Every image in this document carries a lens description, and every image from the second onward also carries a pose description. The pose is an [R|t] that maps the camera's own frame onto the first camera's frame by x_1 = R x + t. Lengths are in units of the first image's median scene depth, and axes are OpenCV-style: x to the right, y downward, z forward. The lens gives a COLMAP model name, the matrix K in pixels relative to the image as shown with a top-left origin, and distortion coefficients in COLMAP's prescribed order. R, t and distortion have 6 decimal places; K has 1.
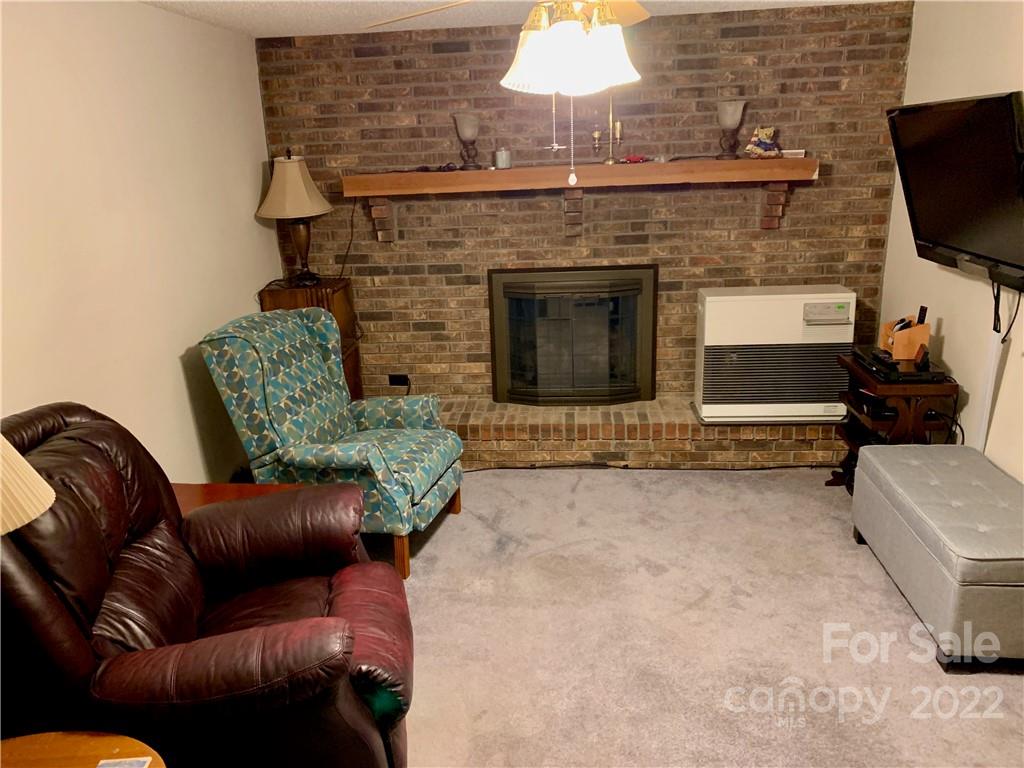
lens RADIAL K [[778.7, 0, 501.9], [0, 778.7, 379.8], [0, 0, 1]] dist [0.013366, -0.011644]
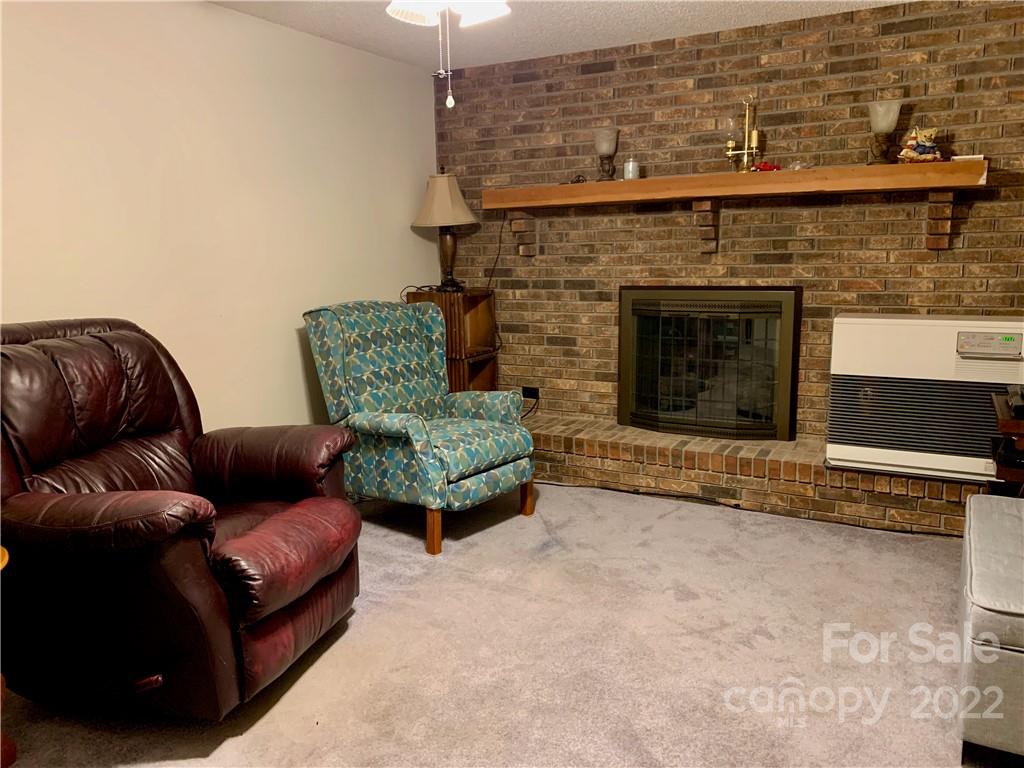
lens RADIAL K [[778.7, 0, 512.7], [0, 778.7, 384.5], [0, 0, 1]] dist [0.013366, -0.011644]
pose [[0.916746, 0.090932, -0.388984, 0.267894], [-0.130749, 0.988414, -0.077086, 0.079152], [0.377467, 0.121527, 0.918014, 0.065066]]
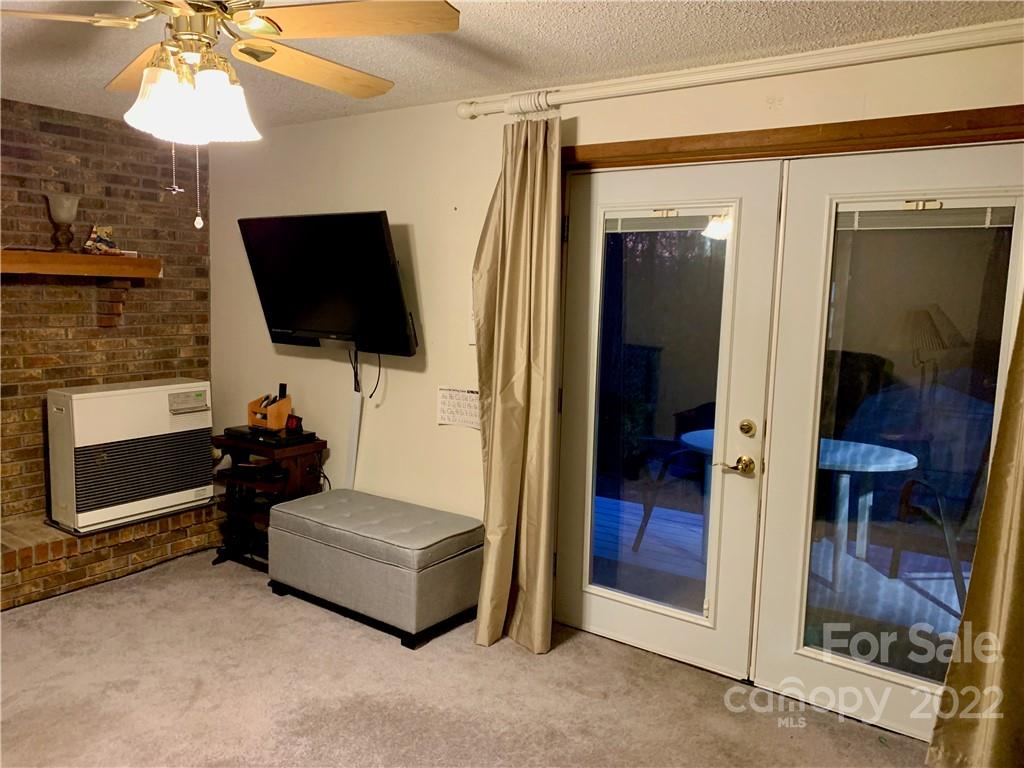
lens RADIAL K [[778.7, 0, 512.8], [0, 778.7, 373.0], [0, 0, 1]] dist [0.013366, -0.011644]
pose [[0.498342, -0.044565, 0.865835, -0.267478], [0.201903, 0.977185, -0.065912, 0.033427], [-0.843143, 0.207661, 0.495970, 0.090315]]
